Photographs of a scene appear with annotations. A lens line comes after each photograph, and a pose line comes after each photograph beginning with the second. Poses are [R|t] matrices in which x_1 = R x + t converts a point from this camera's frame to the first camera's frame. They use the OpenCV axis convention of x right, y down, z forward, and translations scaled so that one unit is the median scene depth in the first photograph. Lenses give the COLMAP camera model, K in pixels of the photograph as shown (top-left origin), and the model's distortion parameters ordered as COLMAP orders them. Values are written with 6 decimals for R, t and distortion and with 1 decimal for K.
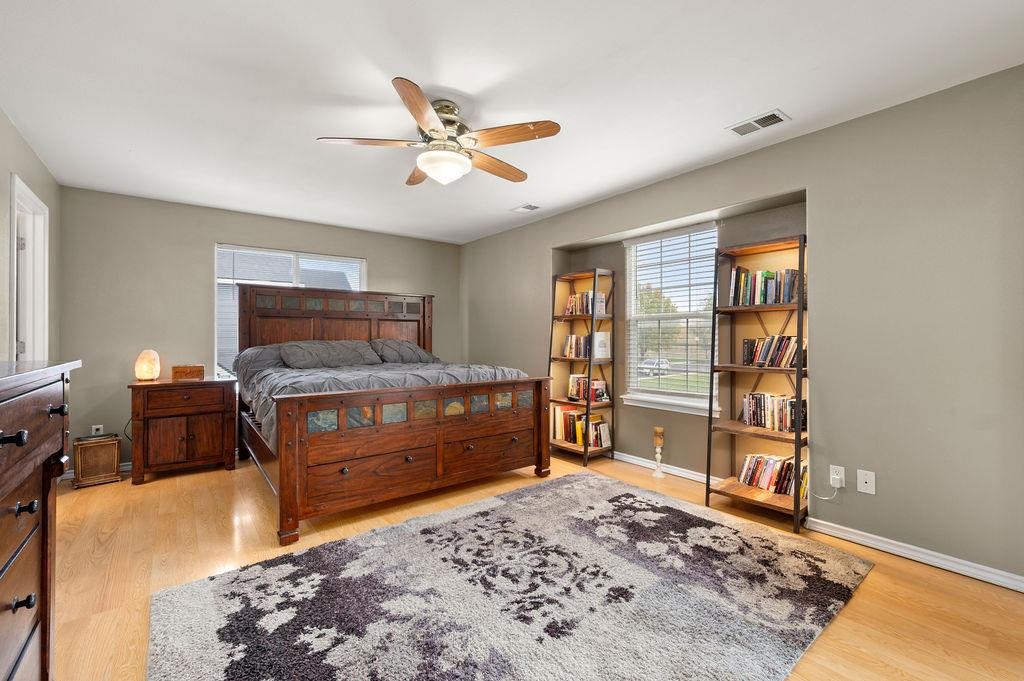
lens RADIAL K [[434.9, 0, 509.9], [0, 434.9, 336.4], [0, 0, 1]] dist [0.001113, 0.000147]
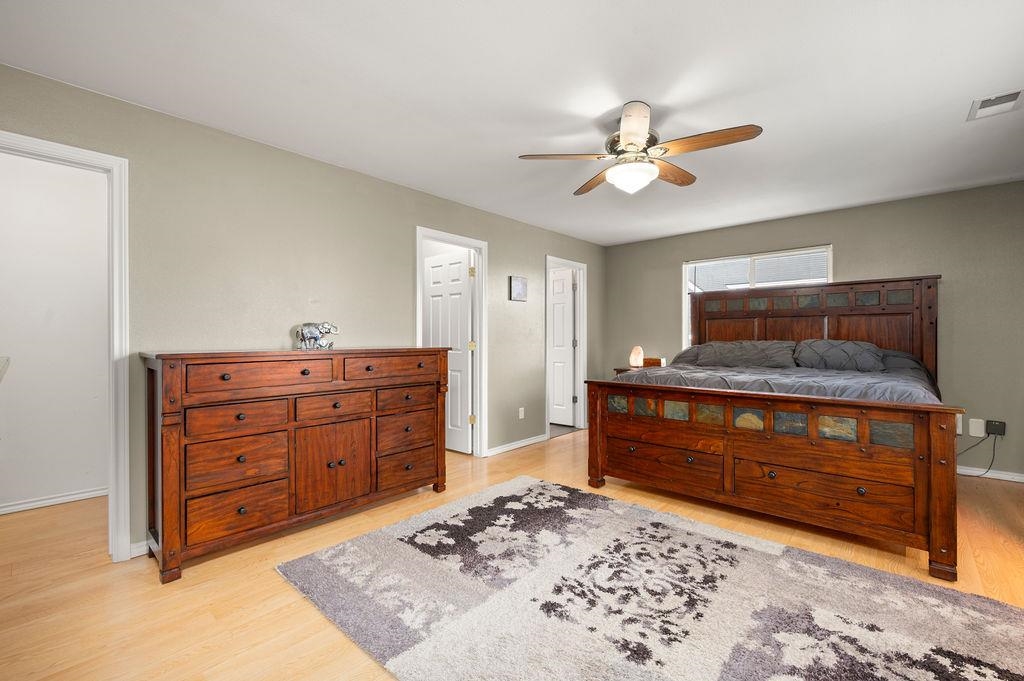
lens RADIAL K [[434.9, 0, 509.9], [0, 434.9, 336.4], [0, 0, 1]] dist [0.001113, 0.000147]
pose [[0.177638, -0.002037, -0.984094, 0.851868], [0.005808, 0.999983, -0.001022, -0.003583], [0.984079, -0.005534, 0.177647, 0.519164]]
